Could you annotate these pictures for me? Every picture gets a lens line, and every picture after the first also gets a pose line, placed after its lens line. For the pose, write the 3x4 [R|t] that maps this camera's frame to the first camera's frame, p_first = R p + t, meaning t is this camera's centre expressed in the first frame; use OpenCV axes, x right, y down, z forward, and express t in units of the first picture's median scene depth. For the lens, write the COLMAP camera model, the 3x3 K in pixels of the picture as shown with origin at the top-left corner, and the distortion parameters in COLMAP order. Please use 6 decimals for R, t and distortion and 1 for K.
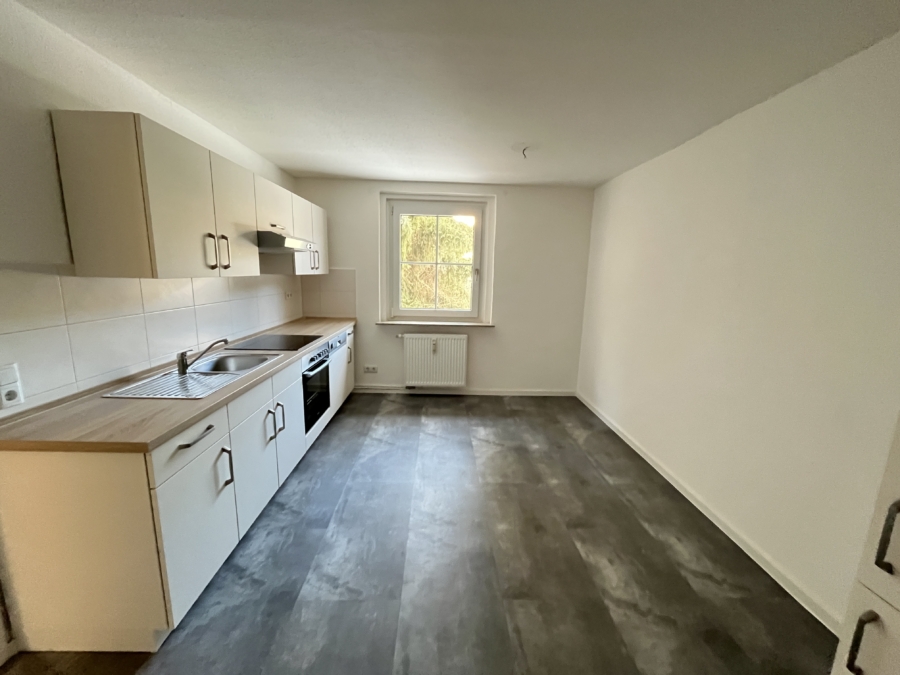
lens RADIAL K [[362.0, 0, 450.5], [0, 362.0, 336.4], [0, 0, 1]] dist [-0.000193, -0.000001]
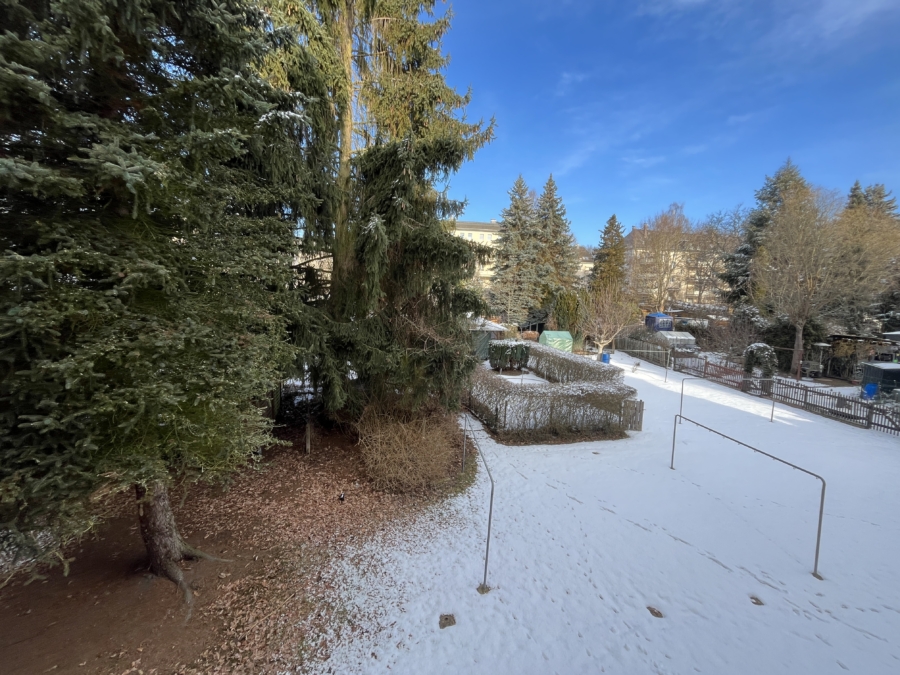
lens RADIAL K [[362.0, 0, 449.3], [0, 362.0, 336.6], [0, 0, 1]] dist [-0.000193, -0.000001]
pose [[0.999729, 0.015307, 0.017549, -0.001527], [-0.013441, 0.994700, -0.101939, -0.042490], [-0.019016, 0.101675, 0.994636, 0.308144]]
